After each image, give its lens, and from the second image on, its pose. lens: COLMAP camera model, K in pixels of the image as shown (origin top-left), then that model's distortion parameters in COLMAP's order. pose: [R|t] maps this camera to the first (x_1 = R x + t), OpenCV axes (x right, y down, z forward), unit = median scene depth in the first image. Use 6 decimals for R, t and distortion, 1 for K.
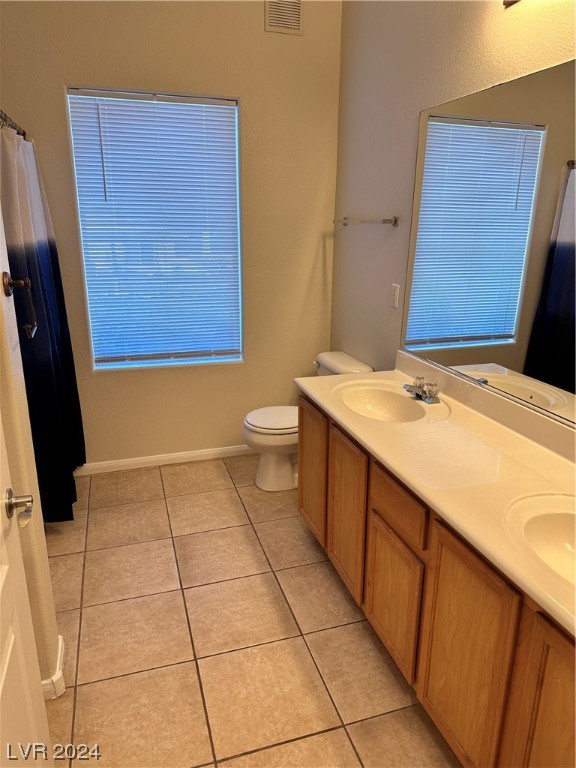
lens RADIAL K [[542.1, 0, 284.8], [0, 542.1, 381.5], [0, 0, 1]] dist [0.017749, -0.001352]
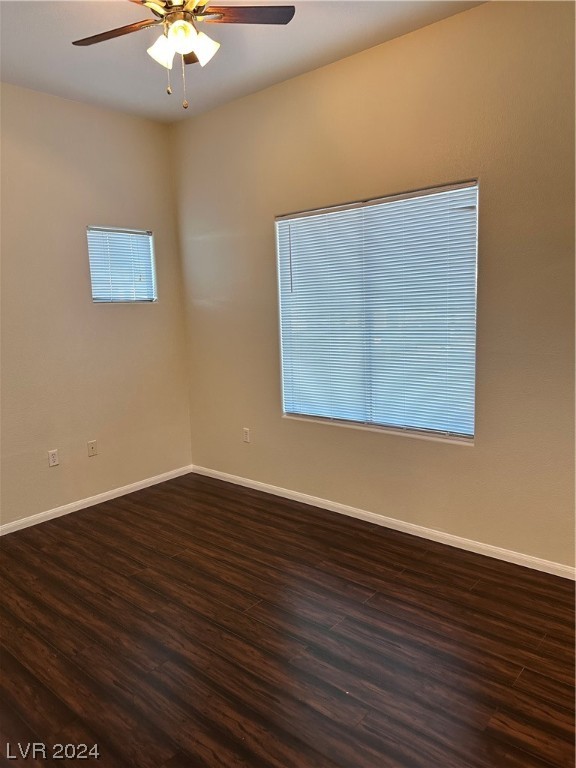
lens RADIAL K [[542.1, 0, 284.8], [0, 542.1, 381.5], [0, 0, 1]] dist [0.017749, -0.001352]
pose [[0.520275, 0.094909, -0.848709, 0.729048], [-0.205111, 0.978603, -0.016302, -0.091414], [0.829001, 0.182561, 0.528609, 0.312040]]
